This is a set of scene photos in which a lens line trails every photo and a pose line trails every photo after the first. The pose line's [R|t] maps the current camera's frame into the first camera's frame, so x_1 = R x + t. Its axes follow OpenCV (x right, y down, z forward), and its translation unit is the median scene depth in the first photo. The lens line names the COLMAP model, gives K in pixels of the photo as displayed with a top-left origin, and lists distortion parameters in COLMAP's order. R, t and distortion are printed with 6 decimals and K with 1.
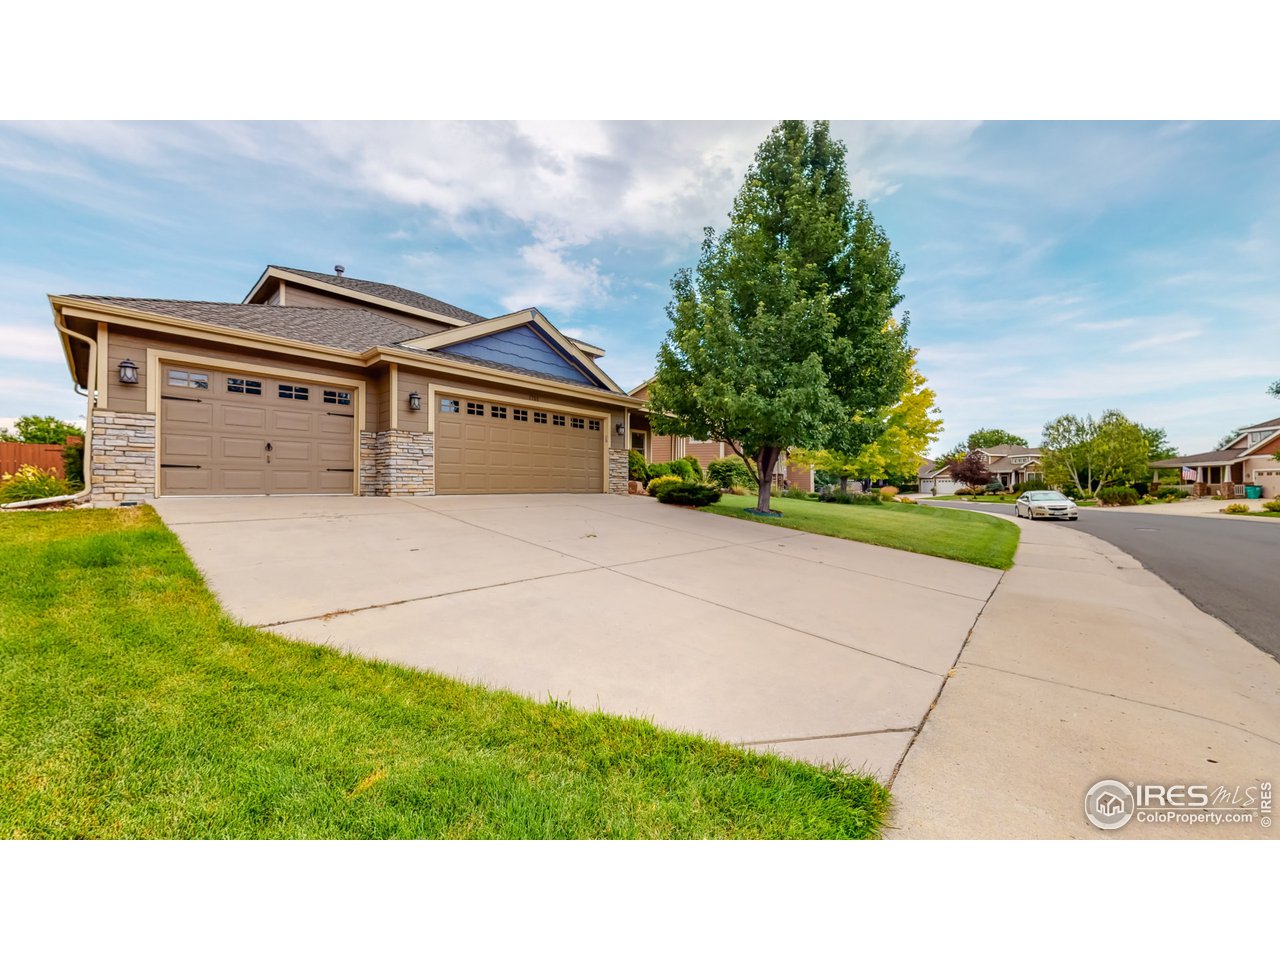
lens RADIAL K [[468.8, 0, 638.0], [0, 468.8, 480.9], [0, 0, 1]] dist [-0.000362, 0.000037]
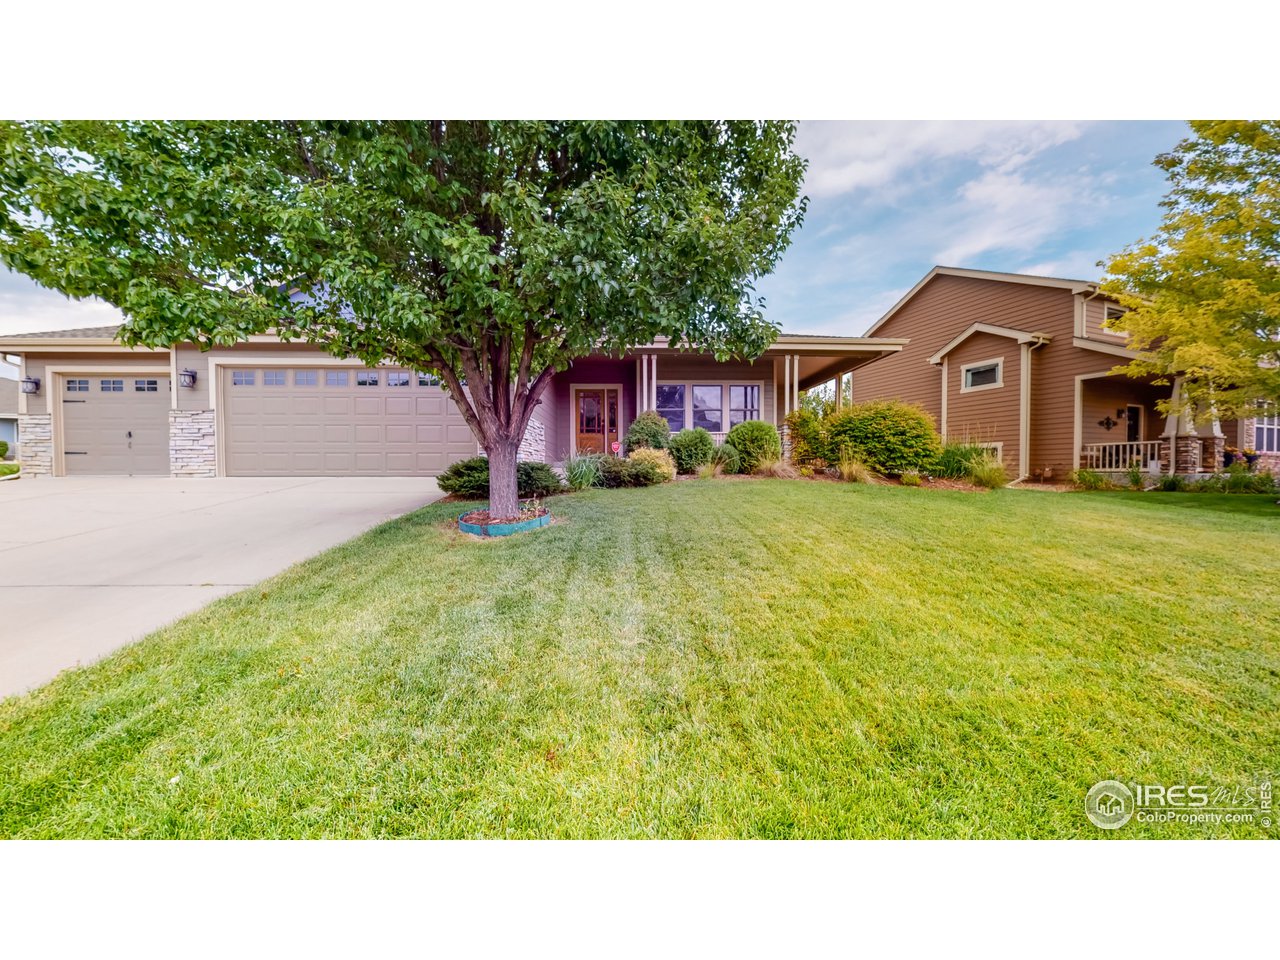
lens RADIAL K [[468.8, 0, 638.0], [0, 468.8, 480.9], [0, 0, 1]] dist [-0.000362, 0.000037]
pose [[0.673074, 0.018393, -0.739346, 0.878517], [0.013249, 0.999230, 0.036920, 0.016338], [0.739456, -0.034646, 0.672312, 1.061000]]
